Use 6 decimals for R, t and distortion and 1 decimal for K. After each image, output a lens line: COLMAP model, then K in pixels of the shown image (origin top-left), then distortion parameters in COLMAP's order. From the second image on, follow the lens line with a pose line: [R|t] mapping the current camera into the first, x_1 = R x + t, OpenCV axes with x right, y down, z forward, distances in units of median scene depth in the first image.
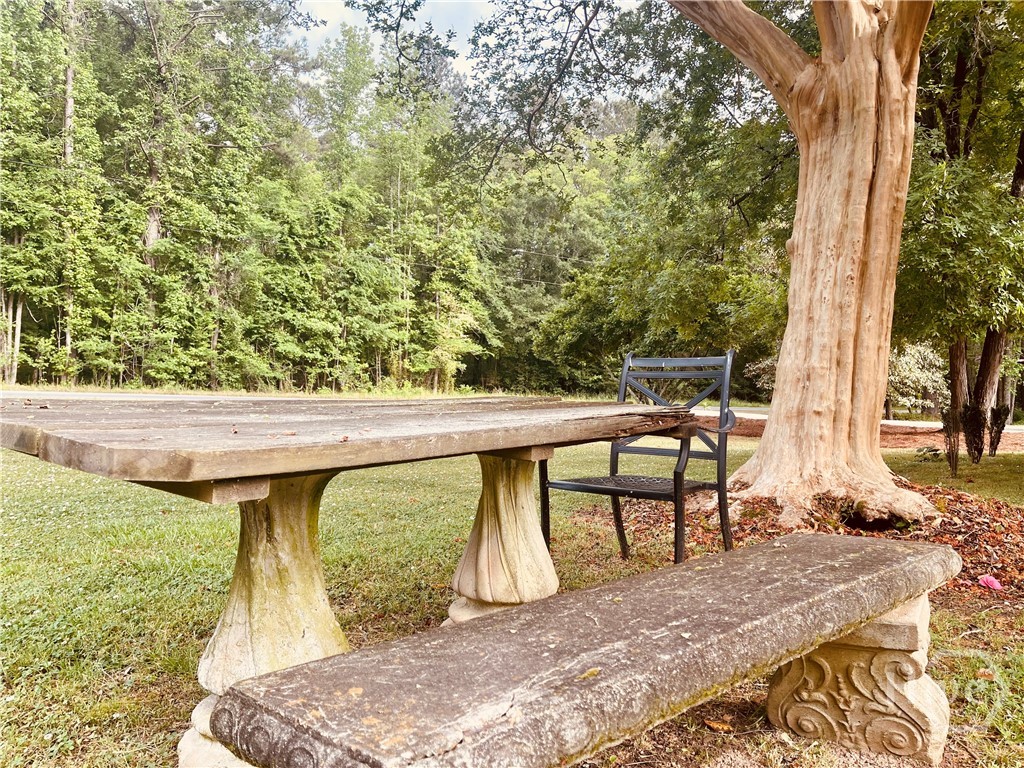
lens RADIAL K [[758.8, 0, 508.5], [0, 758.8, 380.5], [0, 0, 1]] dist [0.007469, -0.020870]
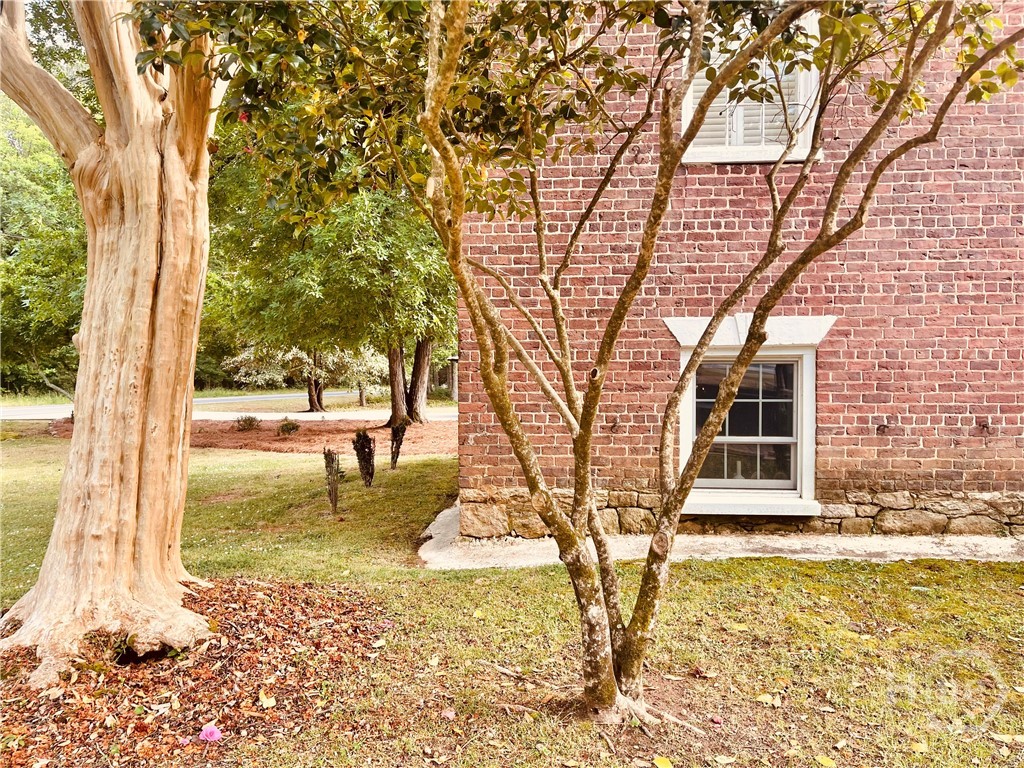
lens RADIAL K [[758.8, 0, 521.6], [0, 758.8, 381.2], [0, 0, 1]] dist [0.007469, -0.020870]
pose [[0.795044, -0.038499, 0.605328, 0.261507], [0.020643, 0.999123, 0.036431, -0.163965], [-0.606200, -0.016468, 0.795142, -0.036314]]
